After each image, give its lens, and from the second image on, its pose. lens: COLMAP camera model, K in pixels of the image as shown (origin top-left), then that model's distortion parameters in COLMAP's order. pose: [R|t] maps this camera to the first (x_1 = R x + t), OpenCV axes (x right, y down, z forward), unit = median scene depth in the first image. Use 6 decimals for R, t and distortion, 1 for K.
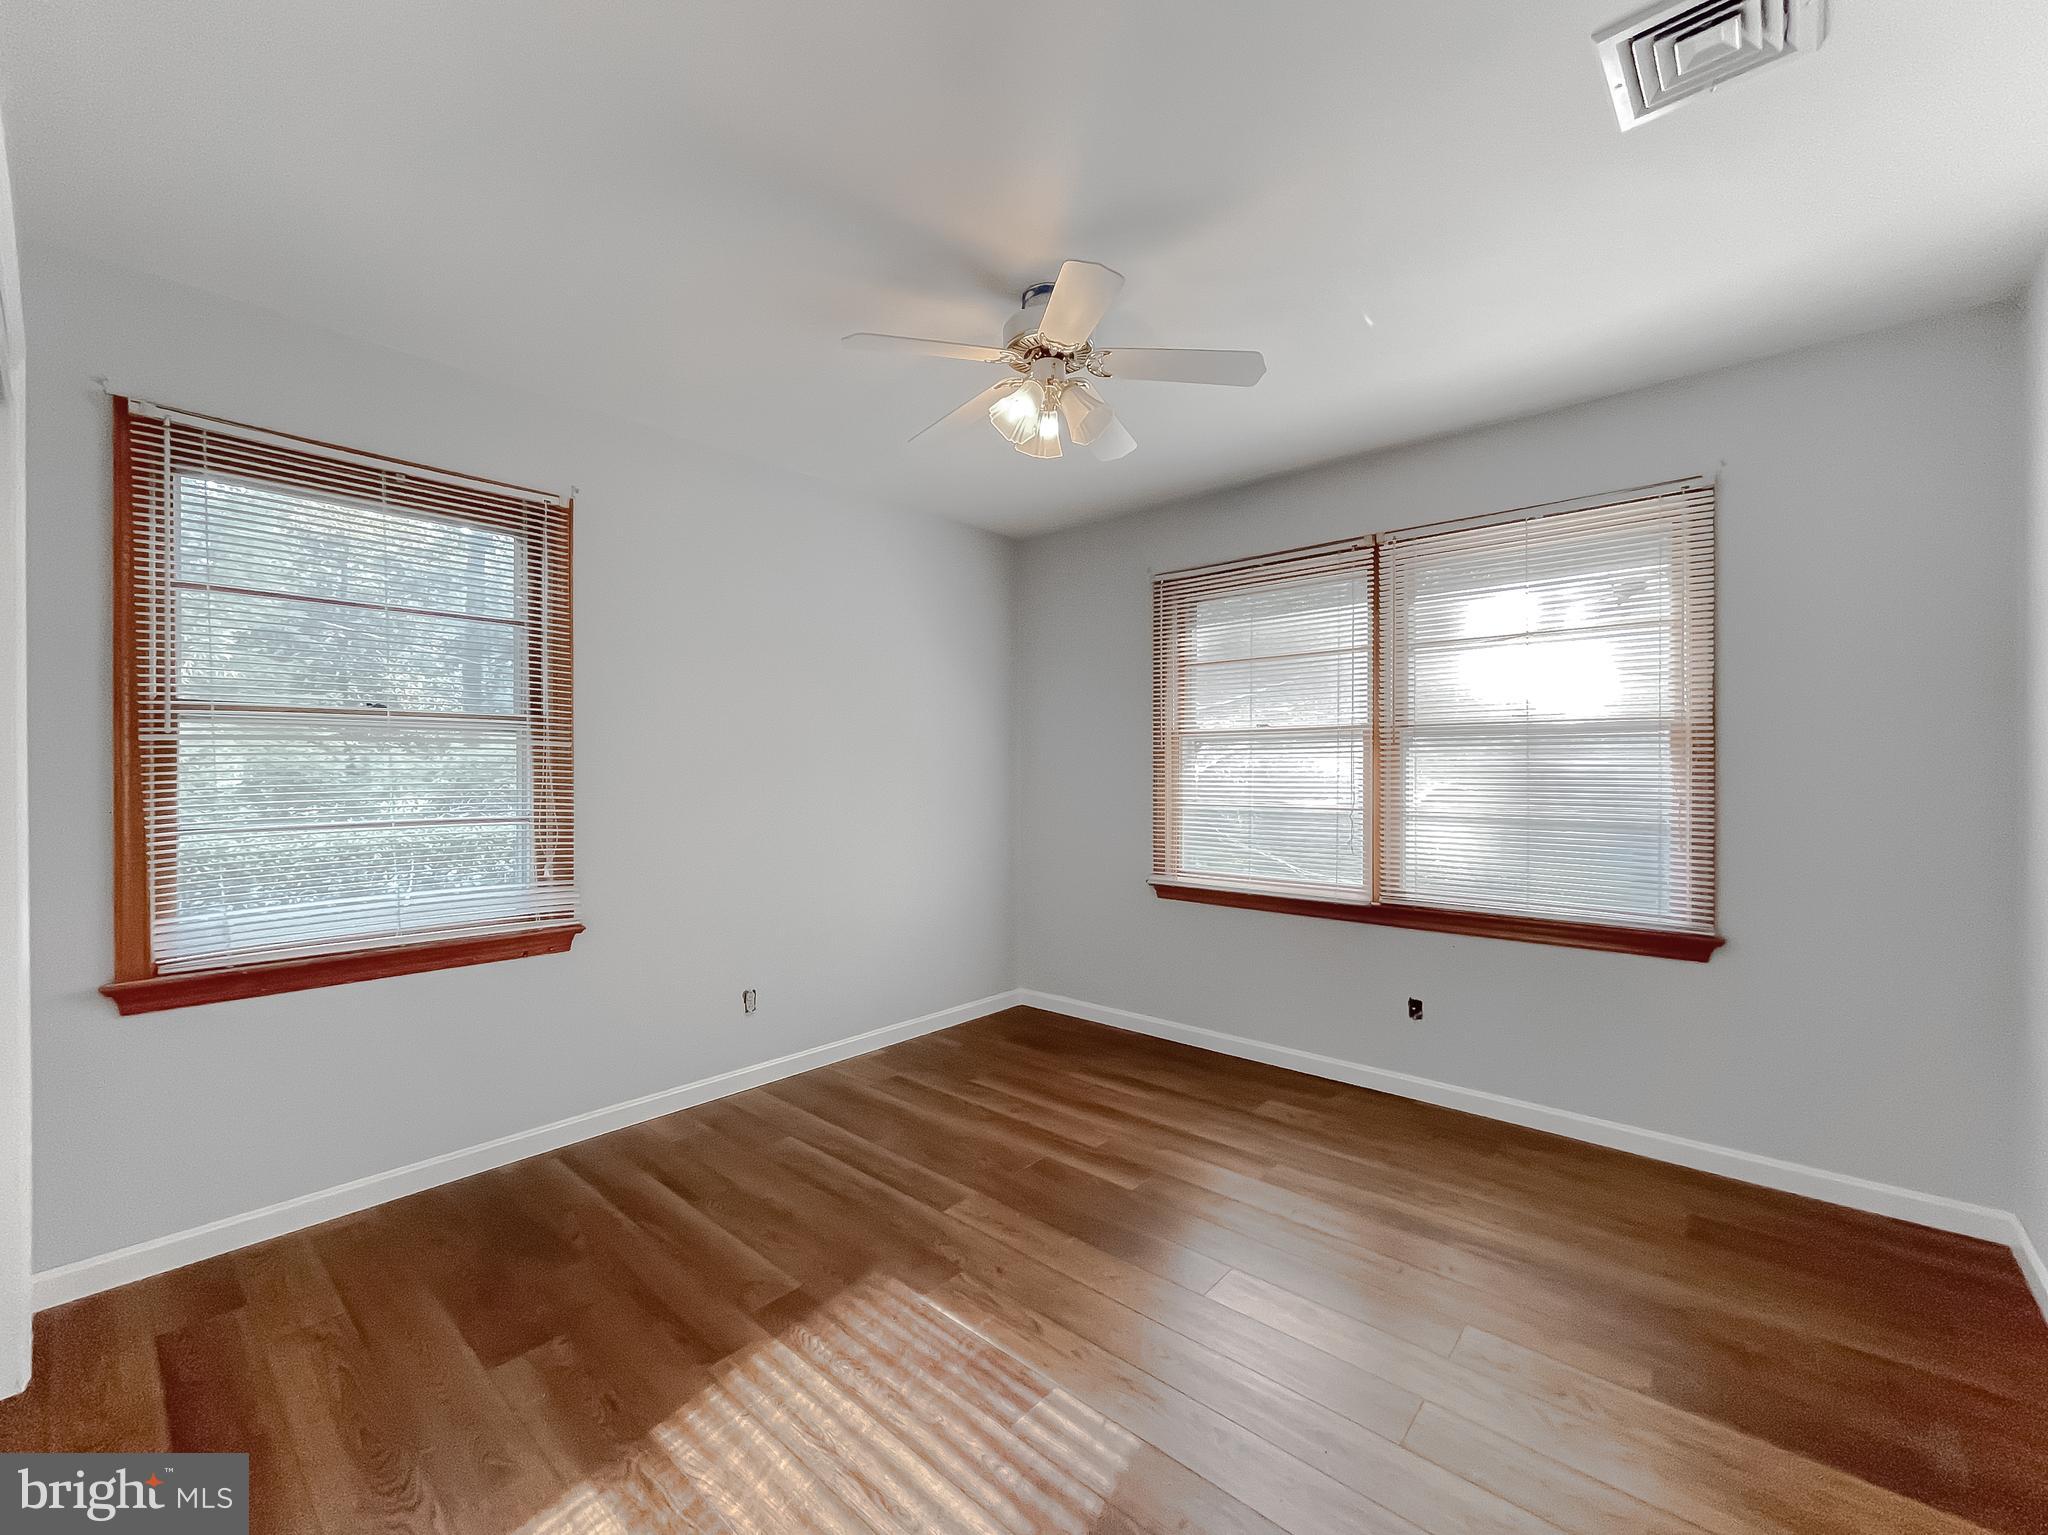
lens RADIAL K [[839.1, 0, 1024.0], [0, 839.1, 767.5], [0, 0, 1]] dist [0.001056, 0.000250]
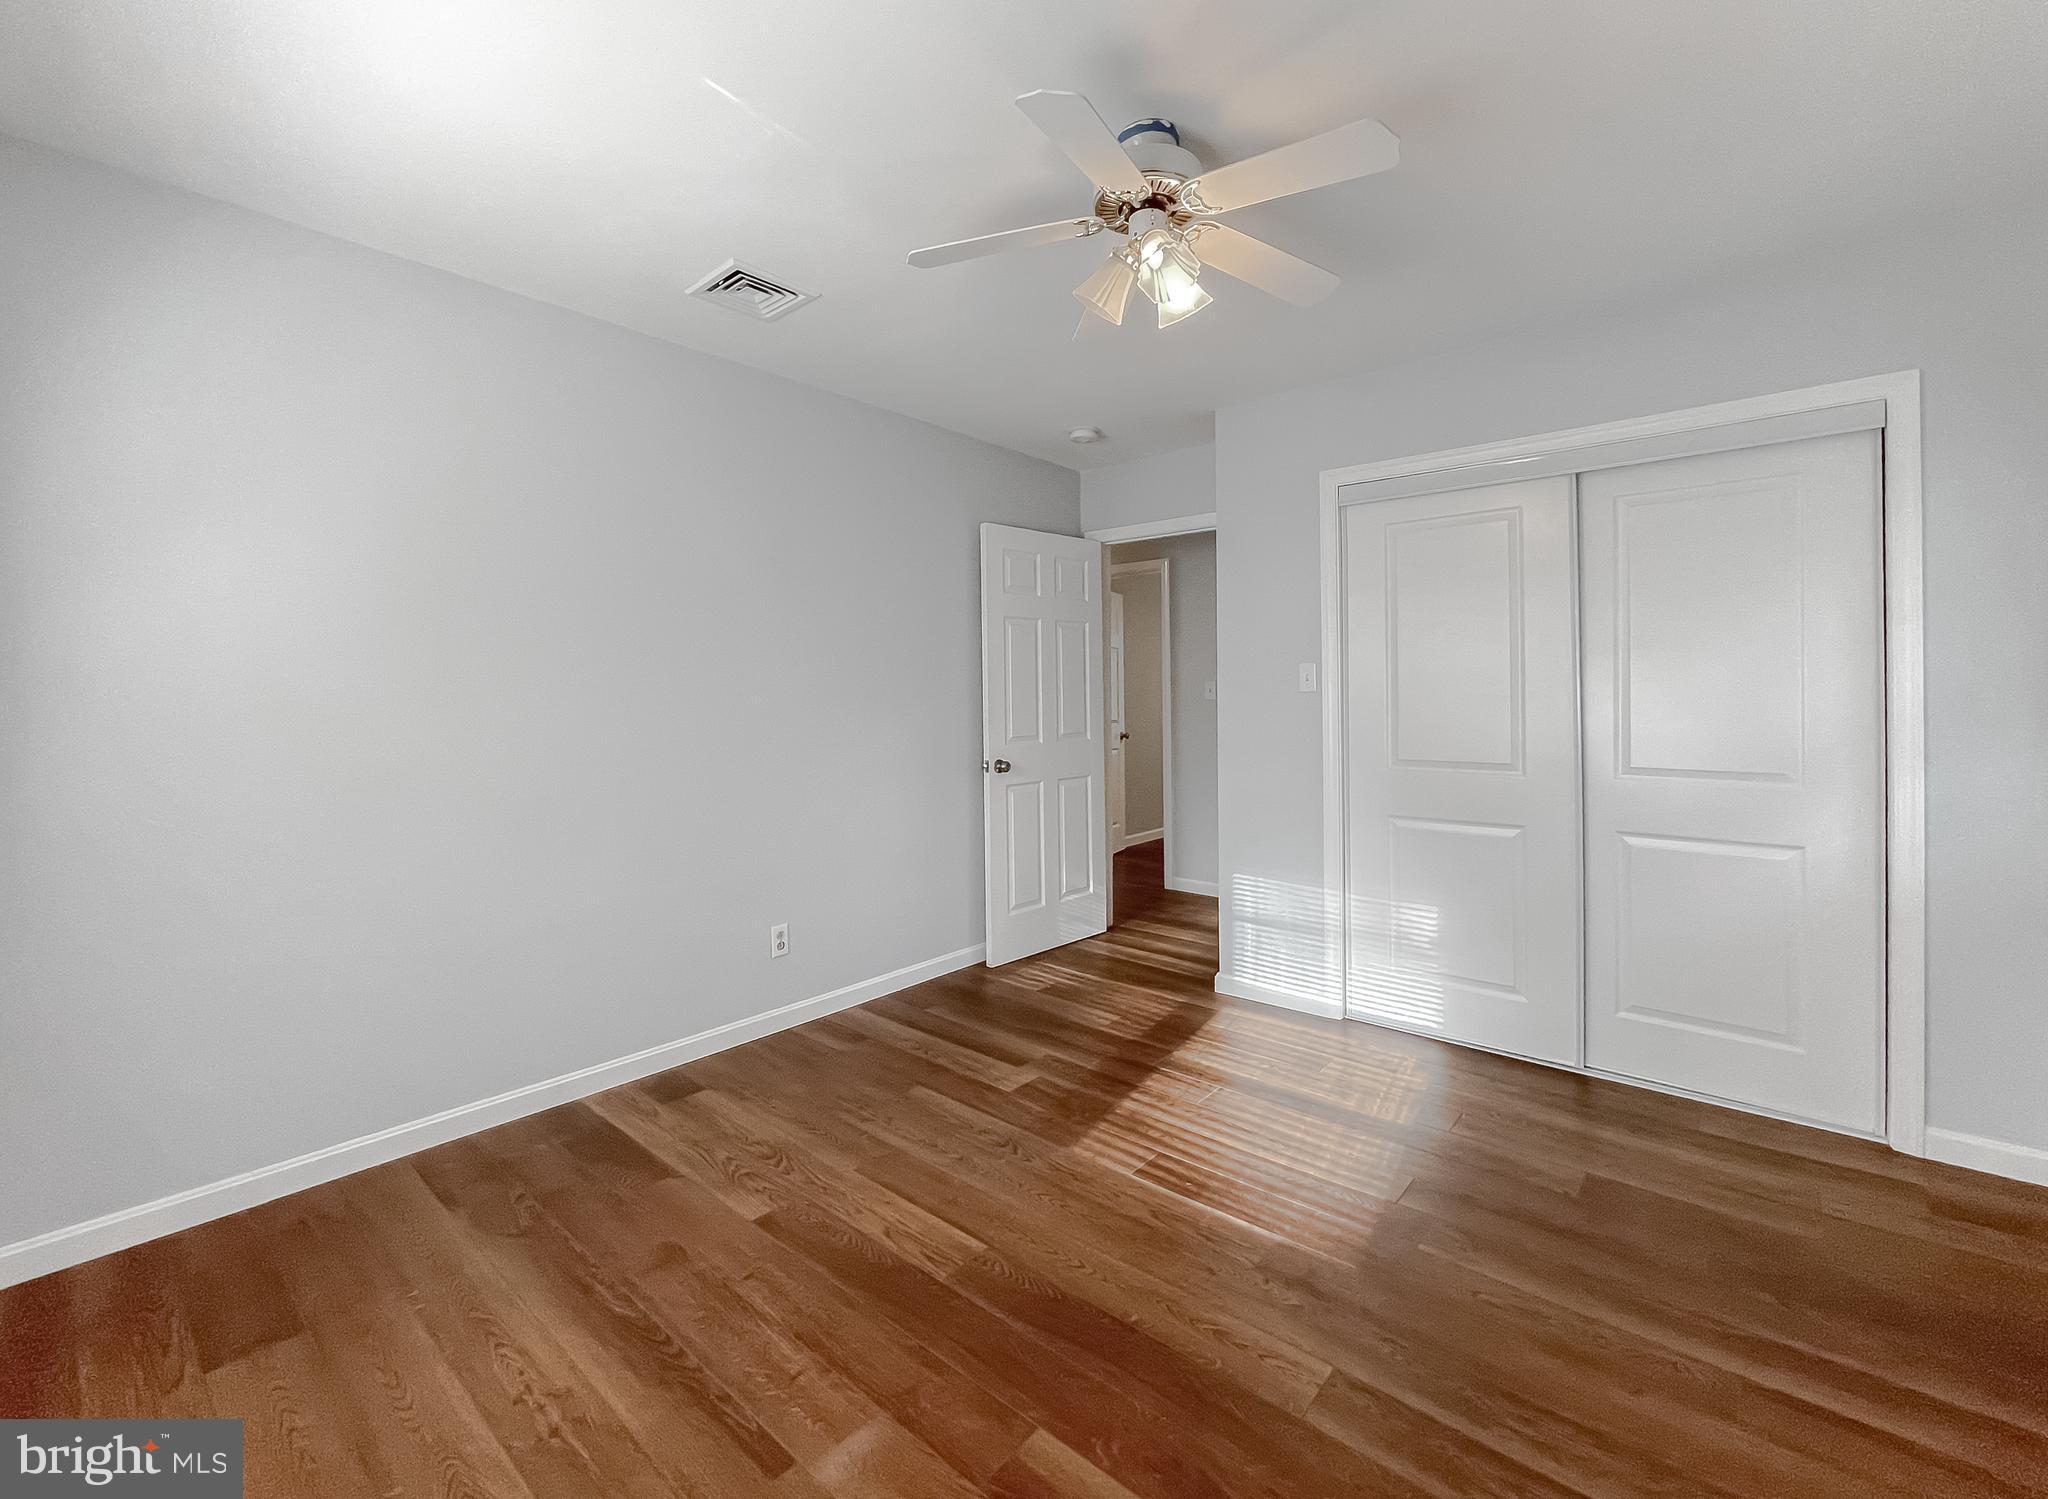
lens RADIAL K [[884.6, 0, 1036.3], [0, 884.6, 707.3], [0, 0, 1]] dist [-0.001810, 0.006440]
pose [[-0.999894, 0.007078, -0.012688, 0.155531], [0.006909, 0.999887, 0.013347, 0.004289], [0.012782, 0.013258, -0.999830, 1.880488]]
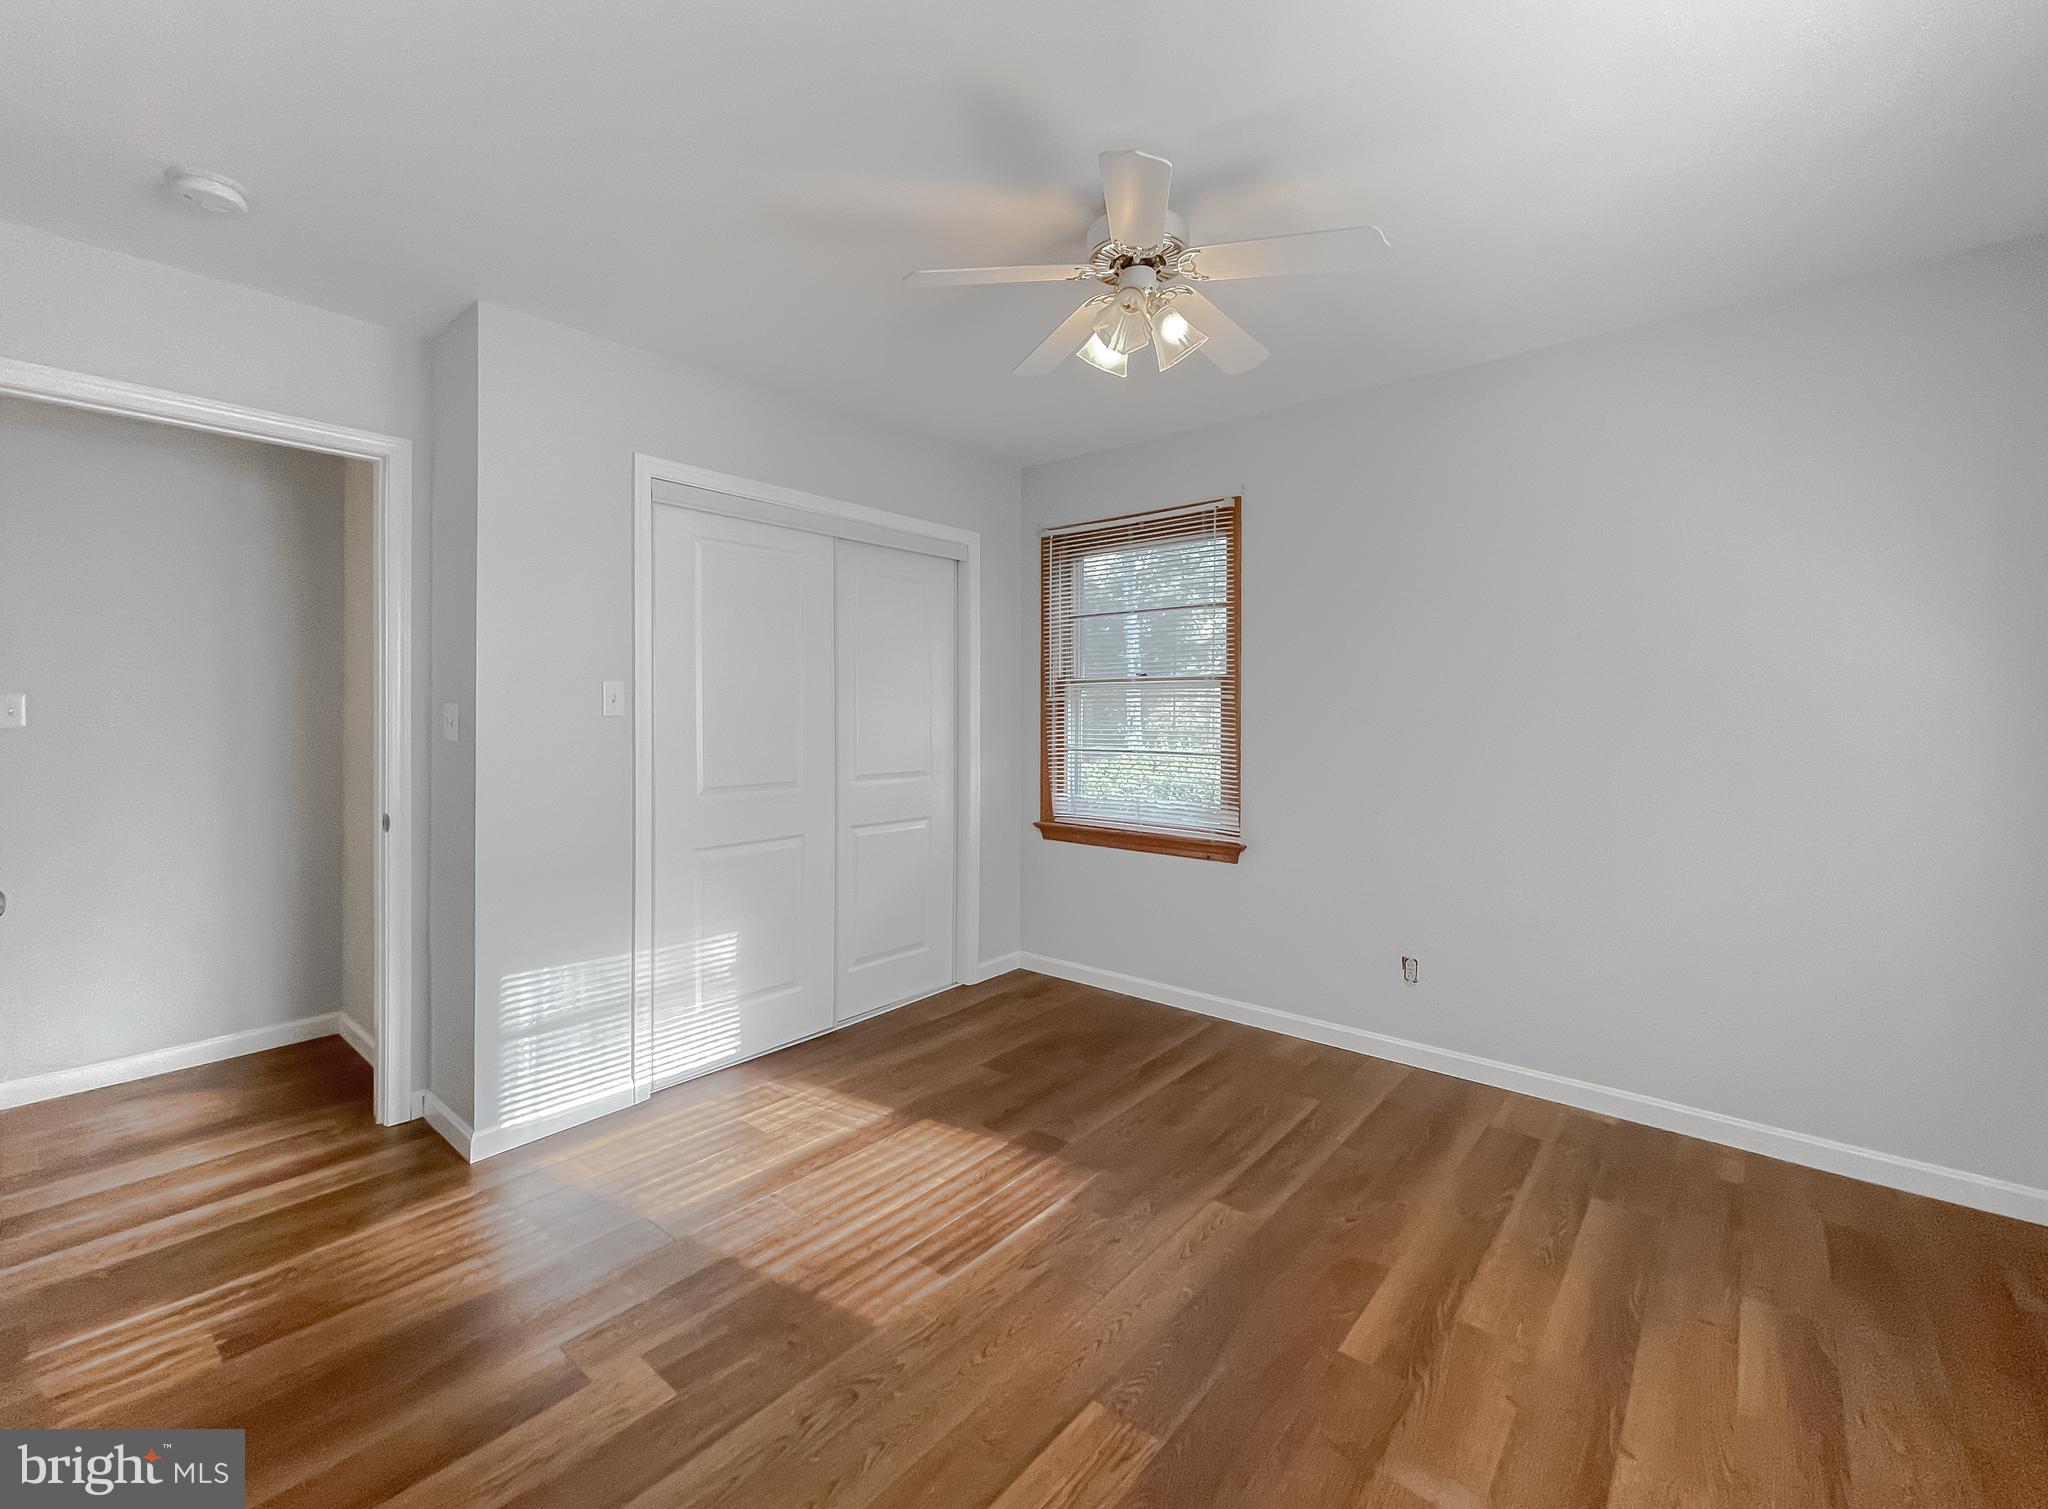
lens RADIAL K [[884.6, 0, 1036.3], [0, 884.6, 712.3], [0, 0, 1]] dist [-0.001810, 0.006440]
pose [[0.031633, 0.000462, -0.999499, 0.965896], [-0.000539, 1.000000, 0.000445, -0.004584], [0.999499, 0.000524, 0.031633, 0.866746]]
